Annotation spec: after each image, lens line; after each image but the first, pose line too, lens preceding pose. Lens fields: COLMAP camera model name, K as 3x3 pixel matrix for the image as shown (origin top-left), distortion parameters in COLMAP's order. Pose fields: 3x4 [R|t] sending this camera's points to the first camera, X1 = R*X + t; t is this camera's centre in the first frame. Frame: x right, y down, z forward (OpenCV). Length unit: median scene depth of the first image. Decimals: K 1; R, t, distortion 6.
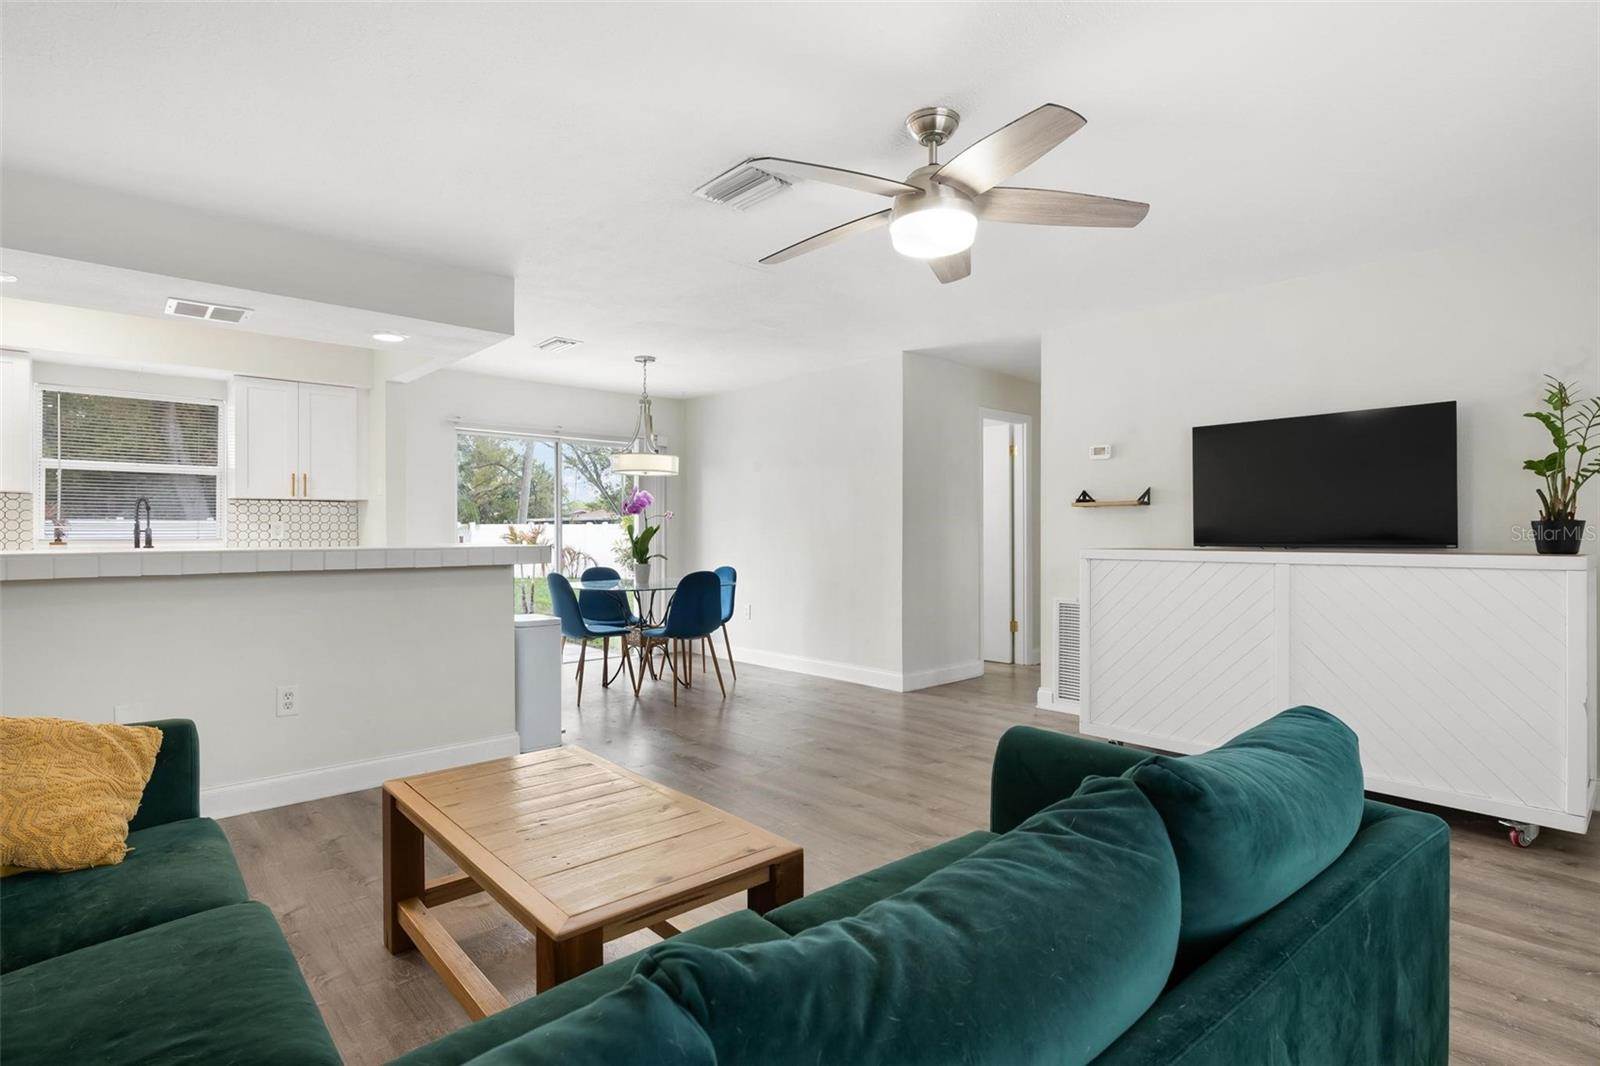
lens RADIAL K [[801.9, 0, 798.6], [0, 801.9, 530.4], [0, 0, 1]] dist [-0.001423, 0.000866]
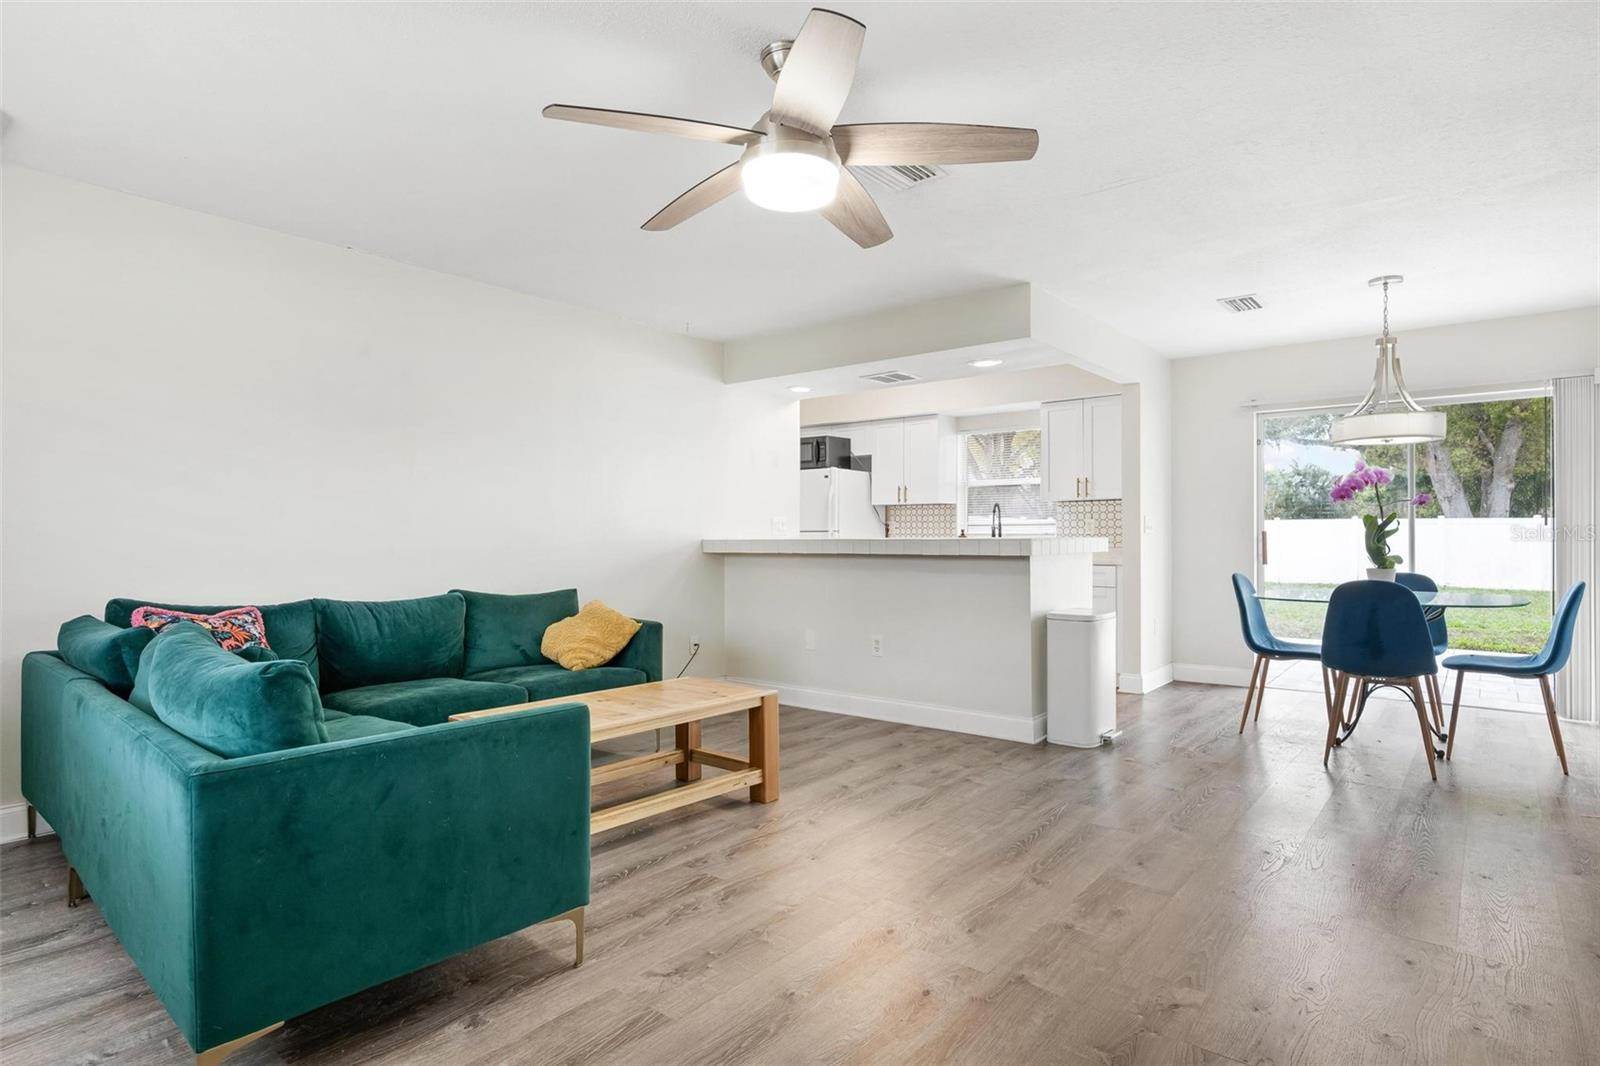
lens RADIAL K [[839.1, 0, 798.8], [0, 839.1, 531.6], [0, 0, 1]] dist [-0.001411, 0.002271]
pose [[0.142630, -0.004386, -0.989766, 0.859839], [0.005366, 0.999979, -0.003658, 0.016036], [0.989762, -0.004789, 0.142650, 0.691085]]
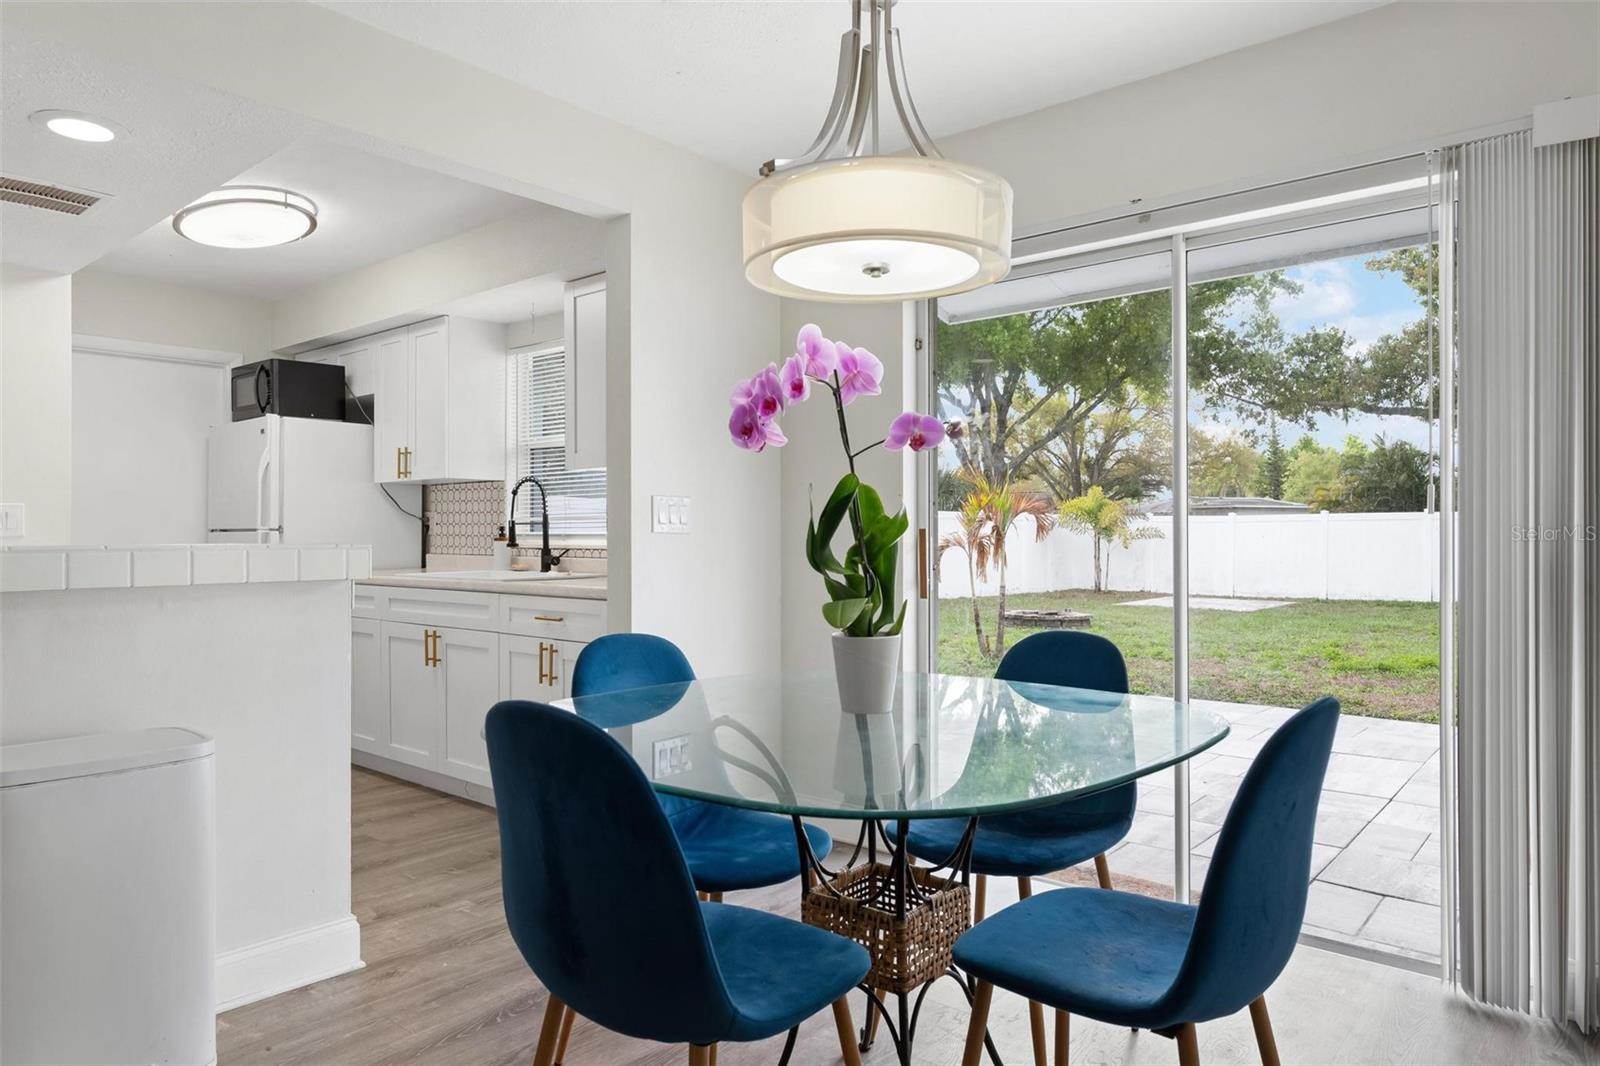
lens RADIAL K [[1015.1, 0, 800.8], [0, 1015.1, 538.4], [0, 0, 1]] dist [0.003170, -0.001461]
pose [[0.127483, 0.002635, -0.991837, 0.214412], [0.006256, 0.999974, 0.003461, 0.019062], [0.991821, -0.006646, 0.127464, 1.713514]]
